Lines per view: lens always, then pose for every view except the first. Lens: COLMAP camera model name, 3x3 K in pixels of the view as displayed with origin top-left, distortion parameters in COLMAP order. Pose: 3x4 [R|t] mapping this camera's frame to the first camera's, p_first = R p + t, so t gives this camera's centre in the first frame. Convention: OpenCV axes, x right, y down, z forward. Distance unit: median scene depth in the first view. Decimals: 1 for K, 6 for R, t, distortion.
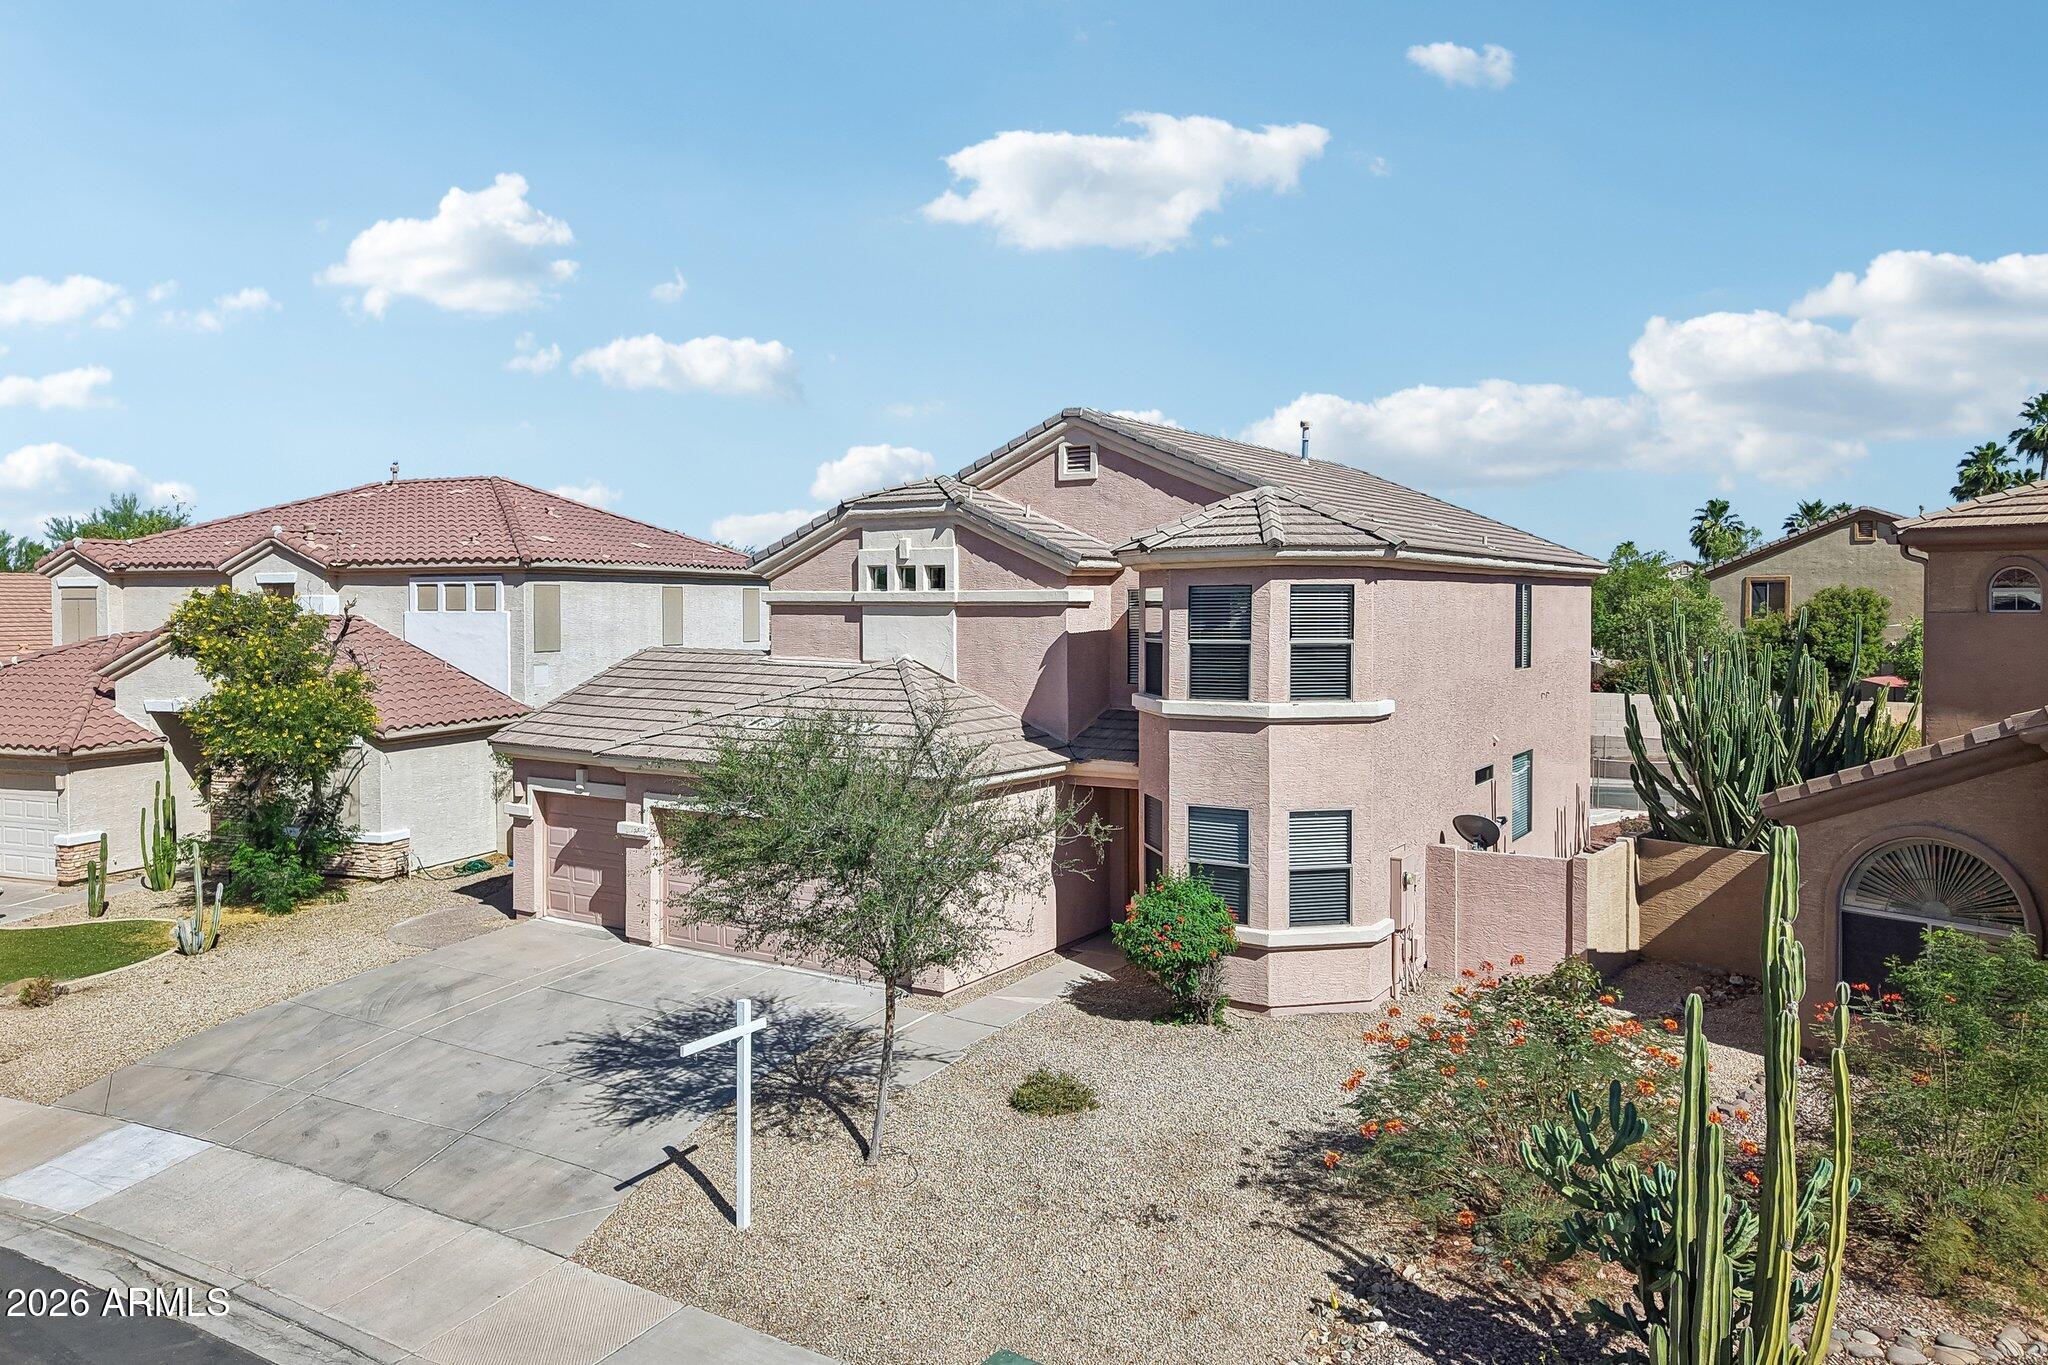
lens RADIAL K [[1394.3, 0, 1019.5], [0, 1394.3, 620.7], [0, 0, 1]] dist [0.010432, -0.000729]
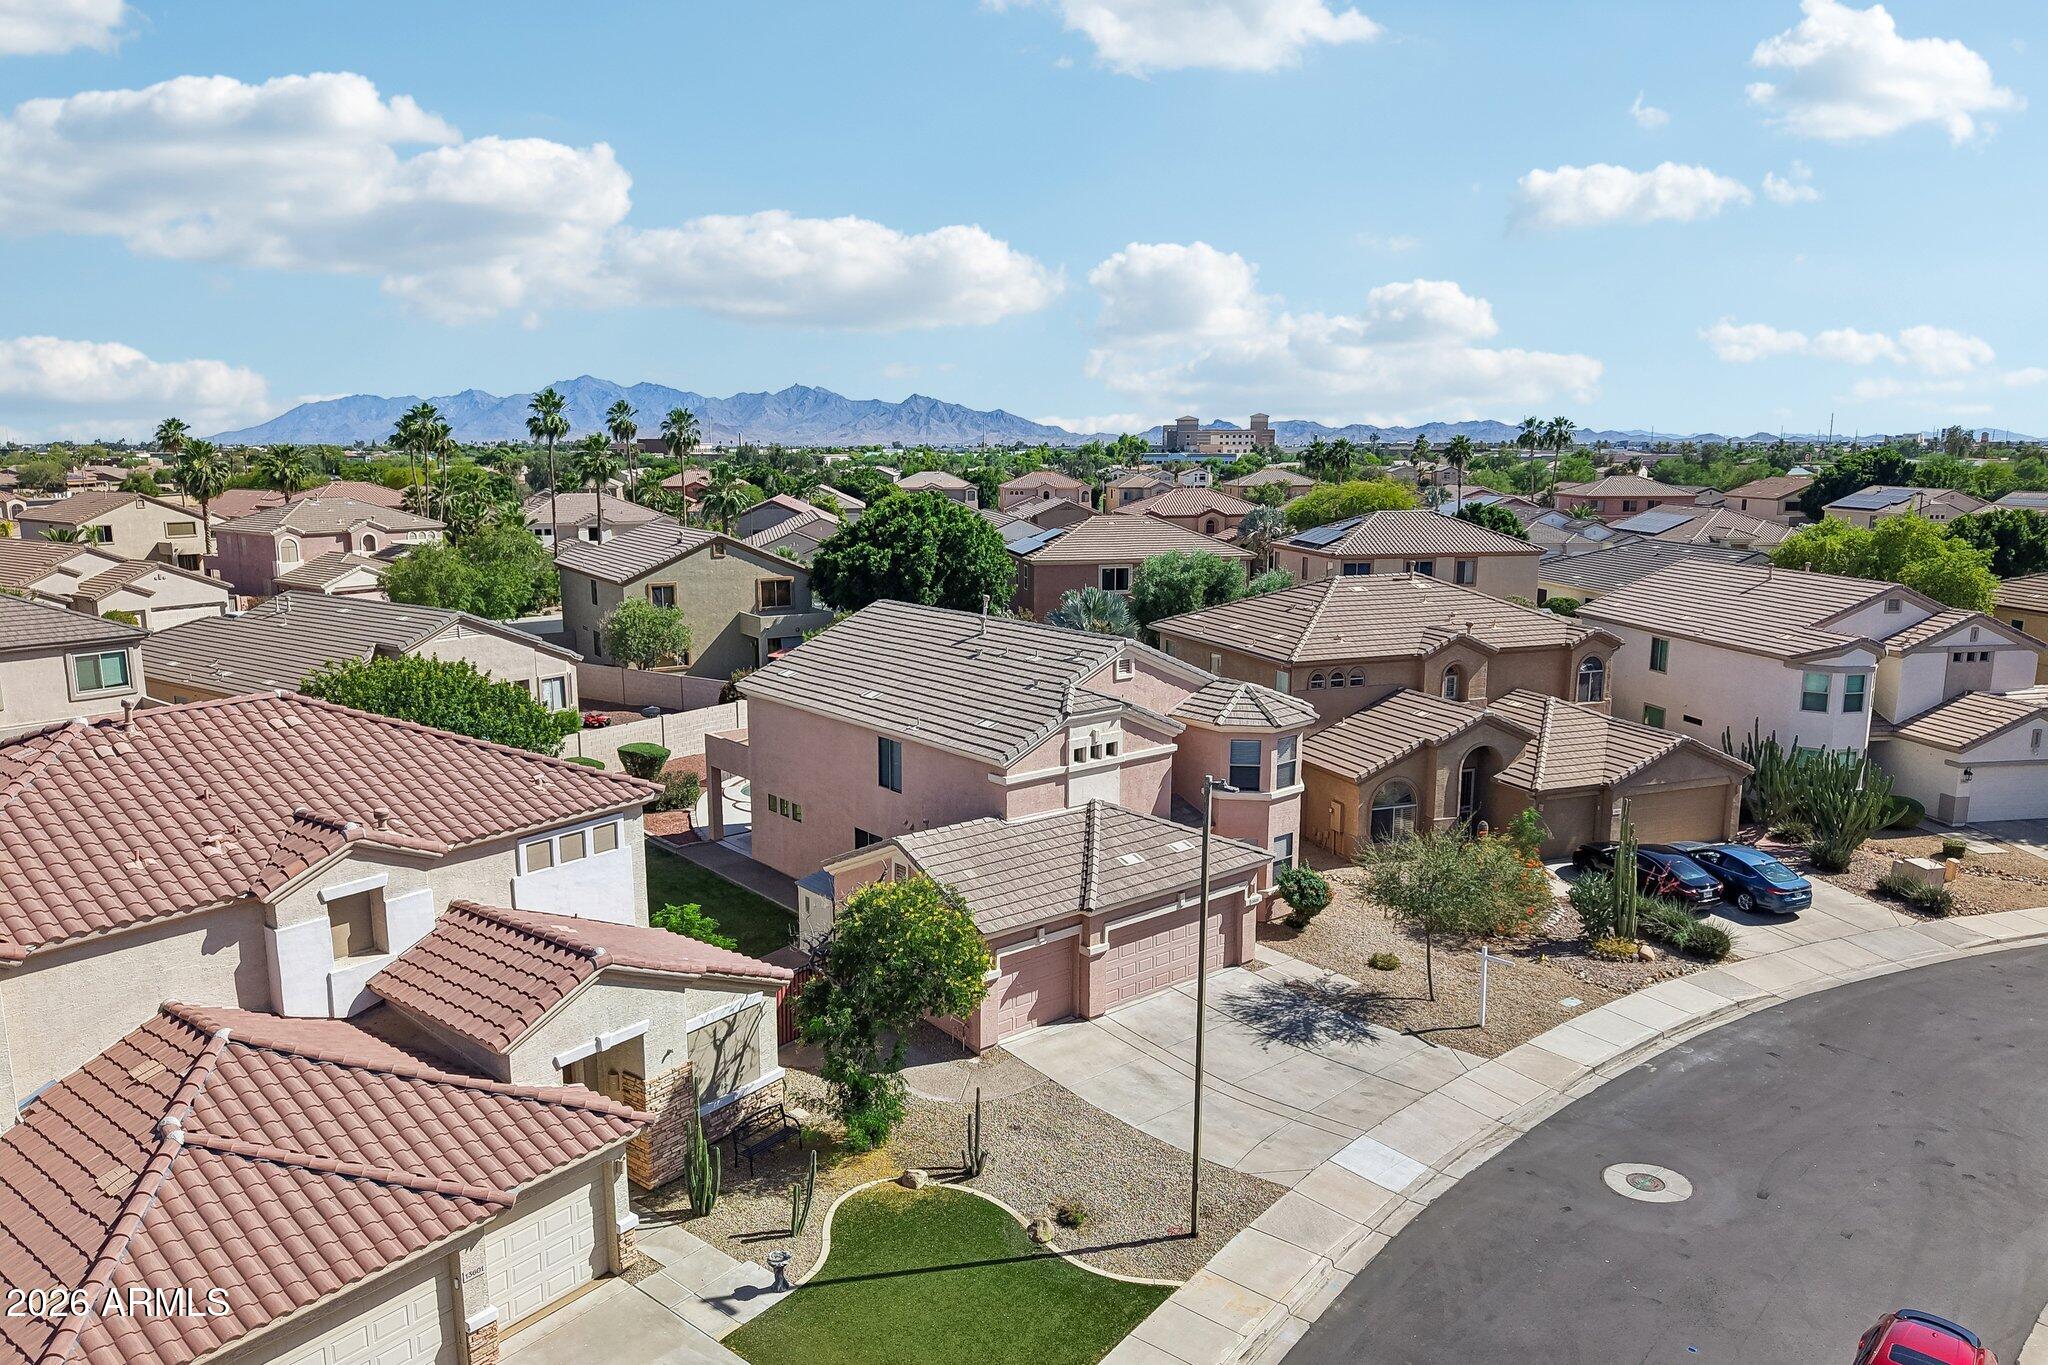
lens RADIAL K [[1368.7, 0, 1017.7], [0, 1368.7, 677.7], [0, 0, 1]] dist [0.013153, -0.002127]
pose [[0.309198, -0.158768, 0.937651, -1.962749], [0.010830, 0.986490, 0.163466, -0.467011], [-0.950936, -0.040388, 0.306740, 0.724166]]
